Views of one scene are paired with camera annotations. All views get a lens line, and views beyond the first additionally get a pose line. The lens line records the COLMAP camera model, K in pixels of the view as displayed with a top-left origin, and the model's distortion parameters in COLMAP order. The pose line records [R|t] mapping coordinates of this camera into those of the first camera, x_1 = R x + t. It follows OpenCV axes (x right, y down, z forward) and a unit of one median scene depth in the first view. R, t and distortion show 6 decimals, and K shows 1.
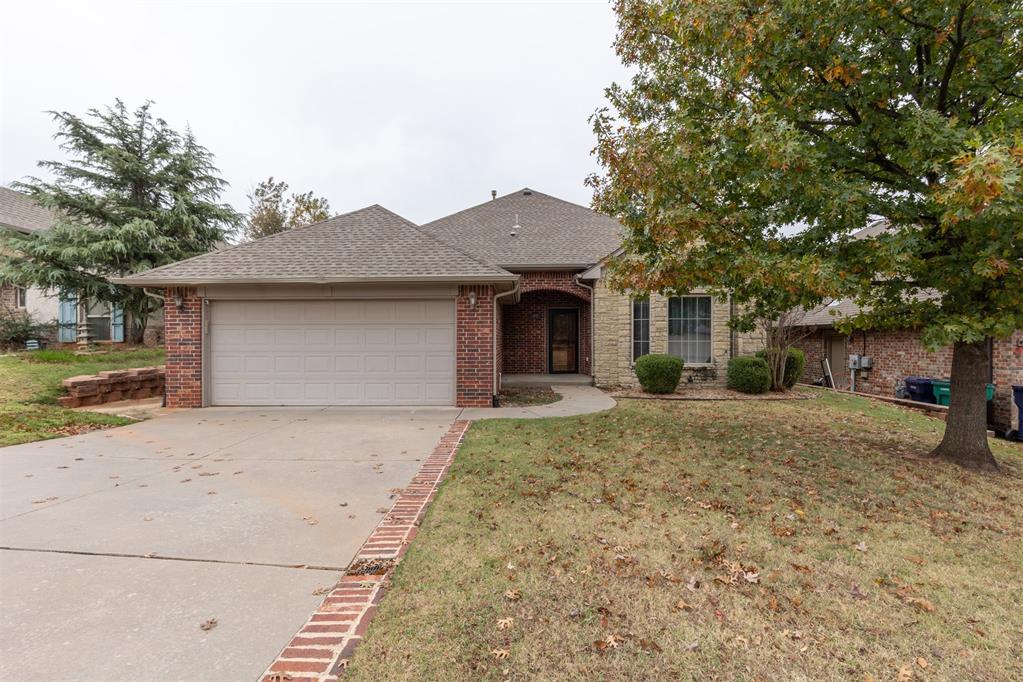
lens RADIAL K [[457.9, 0, 516.2], [0, 457.9, 333.8], [0, 0, 1]] dist [0.012026, 0.001431]
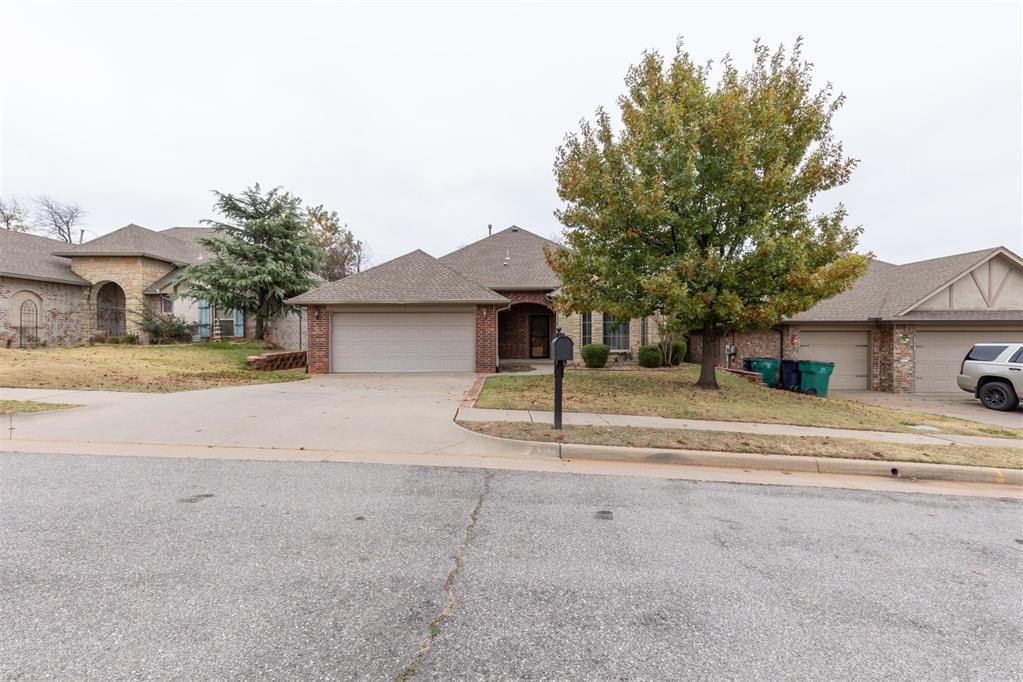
lens RADIAL K [[457.9, 0, 517.4], [0, 457.9, 331.4], [0, 0, 1]] dist [0.012026, 0.001431]
pose [[0.999557, -0.000251, 0.029772, -0.014849], [0.000278, 1.000000, -0.000901, 0.001207], [-0.029771, 0.000909, 0.999556, -0.589130]]
